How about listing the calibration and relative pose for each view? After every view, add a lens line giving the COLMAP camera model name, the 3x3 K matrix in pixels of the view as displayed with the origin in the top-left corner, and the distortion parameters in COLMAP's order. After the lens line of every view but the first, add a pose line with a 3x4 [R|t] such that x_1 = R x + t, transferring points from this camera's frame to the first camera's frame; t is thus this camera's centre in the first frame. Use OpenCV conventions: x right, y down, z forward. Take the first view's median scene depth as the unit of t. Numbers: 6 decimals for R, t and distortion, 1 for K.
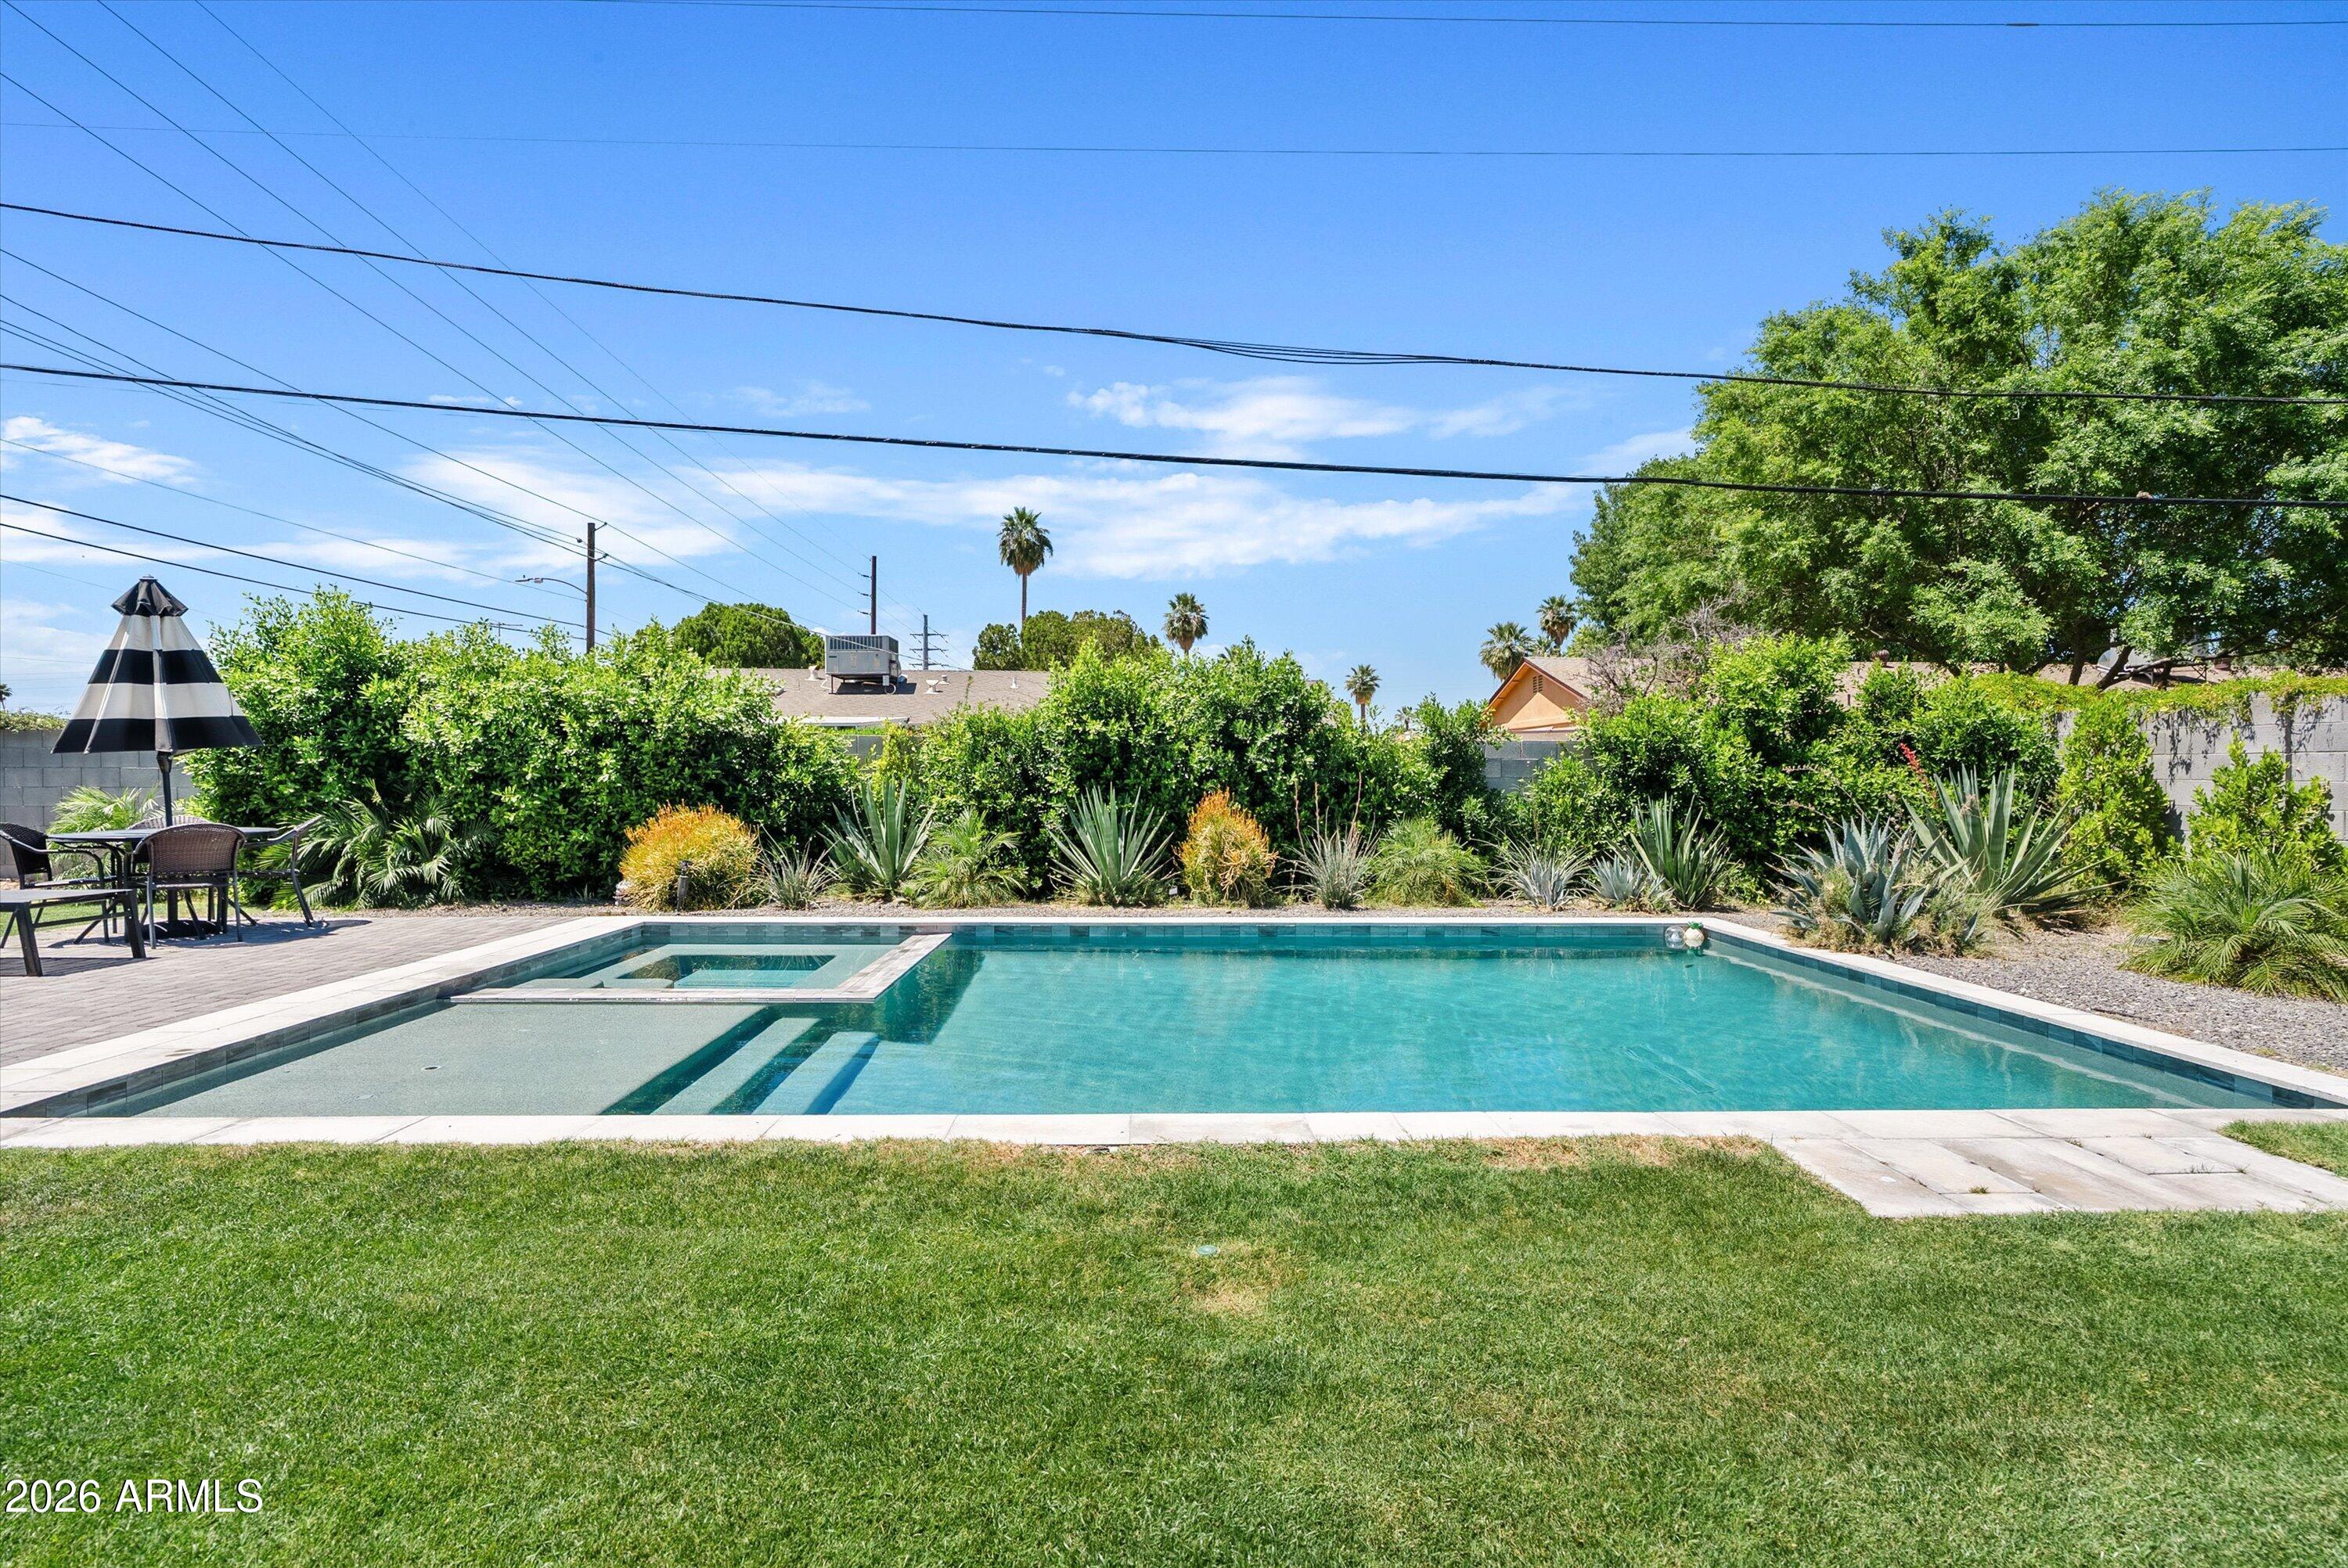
lens RADIAL K [[1060.4, 0, 1171.2], [0, 1060.4, 774.9], [0, 0, 1]] dist [-0.002688, -0.000800]
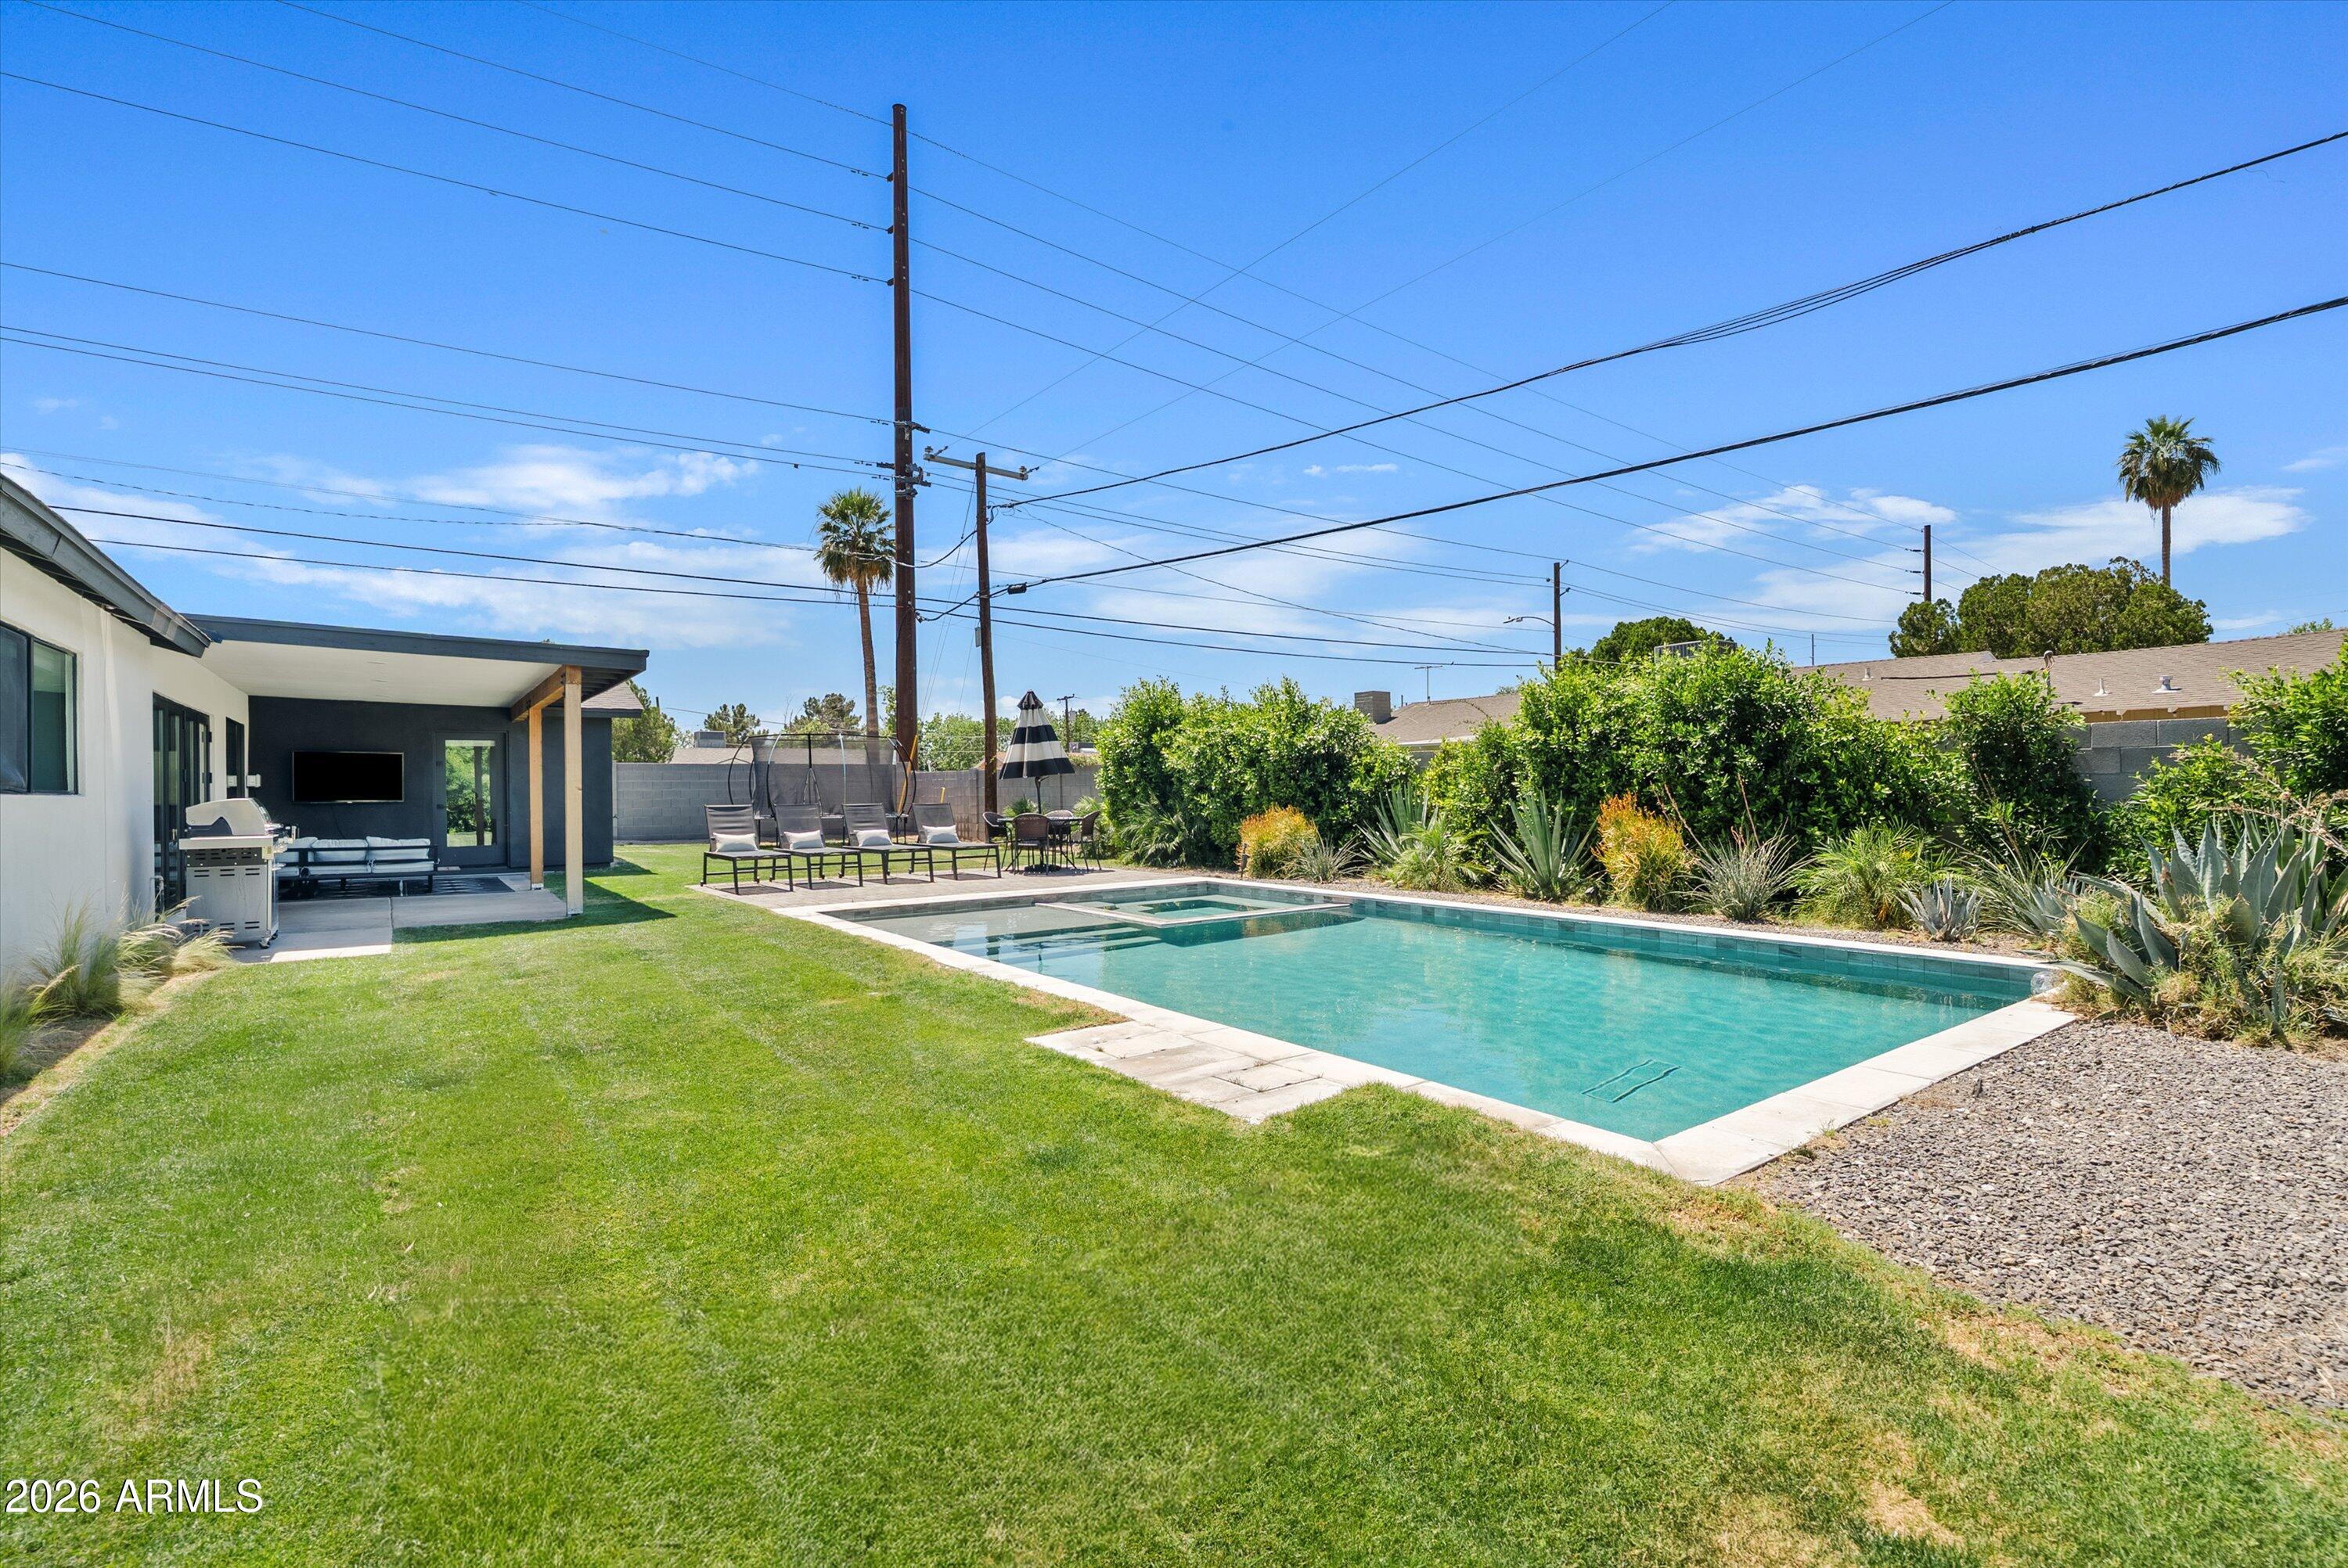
lens RADIAL K [[1060.4, 0, 1171.2], [0, 1060.4, 774.9], [0, 0, 1]] dist [-0.002688, -0.000800]
pose [[0.565712, -0.021336, -0.824327, 0.643244], [0.014212, 0.999769, -0.016124, 0.007003], [0.824481, -0.002594, 0.565884, 0.066879]]
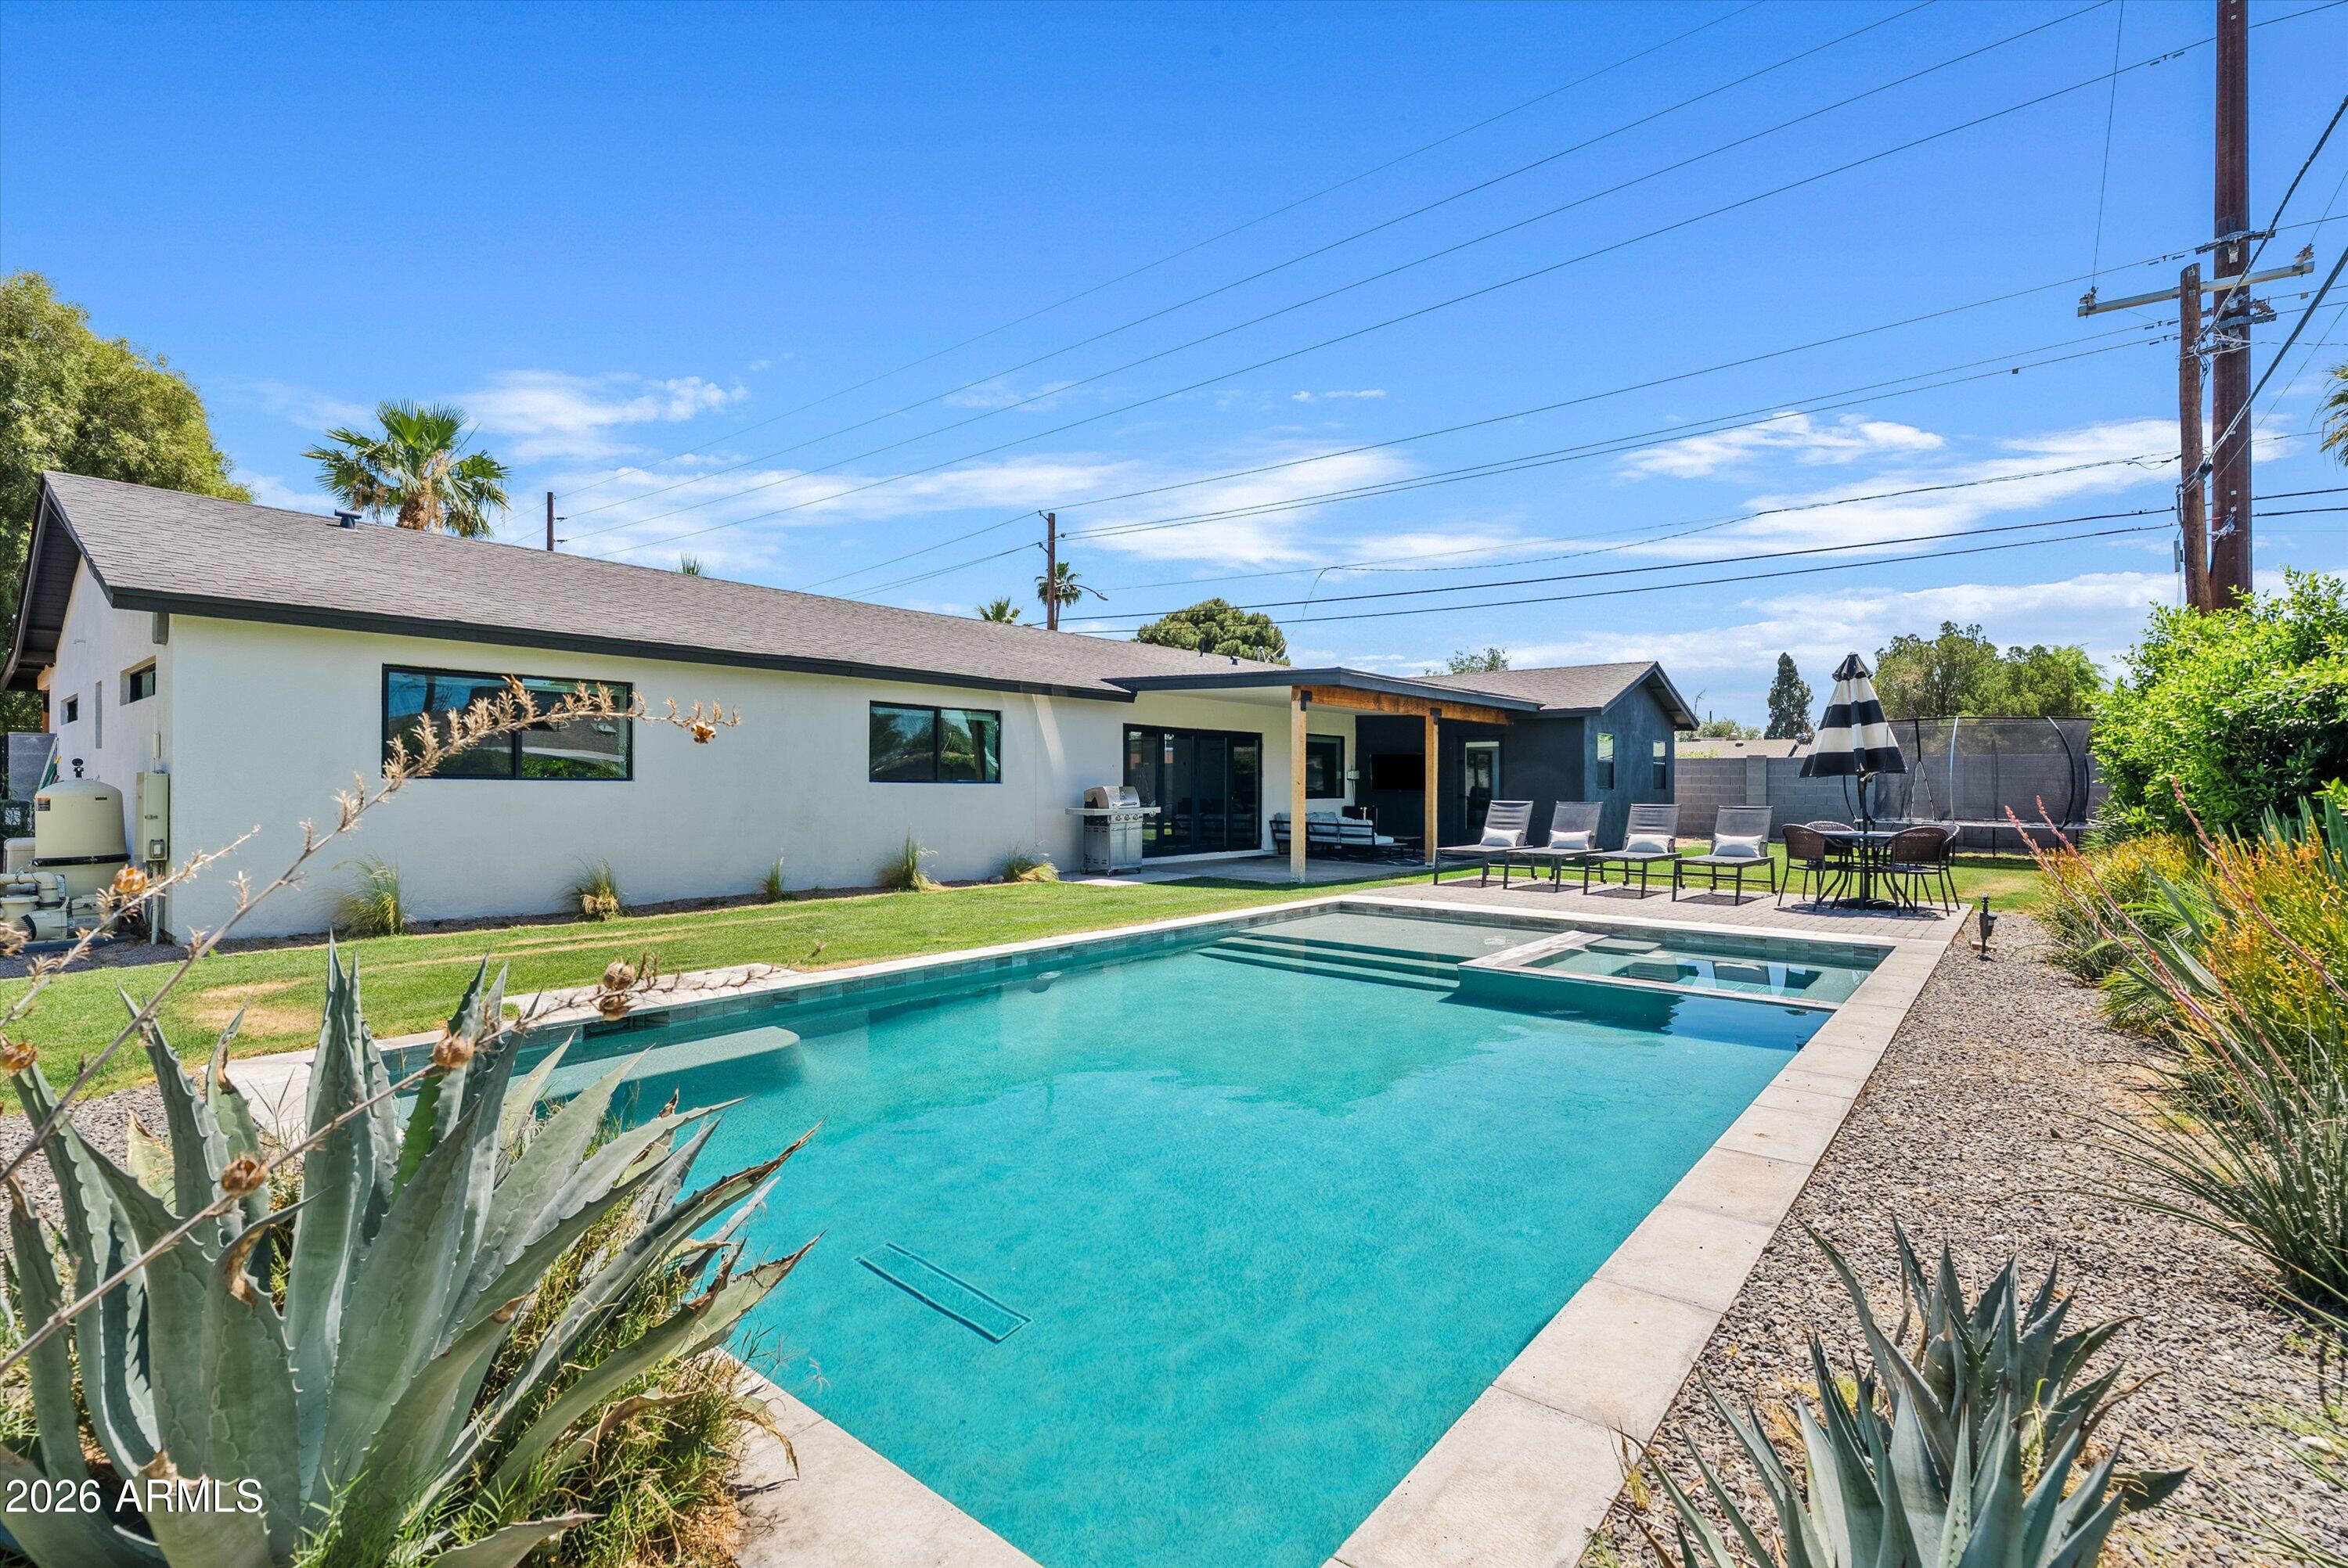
lens RADIAL K [[1060.4, 0, 1171.2], [0, 1060.4, 774.9], [0, 0, 1]] dist [-0.002688, -0.000800]
pose [[-0.655216, -0.016012, -0.755272, 0.548152], [-0.009743, 0.999871, -0.012745, 0.003216], [0.755379, -0.000992, -0.655288, 0.960941]]
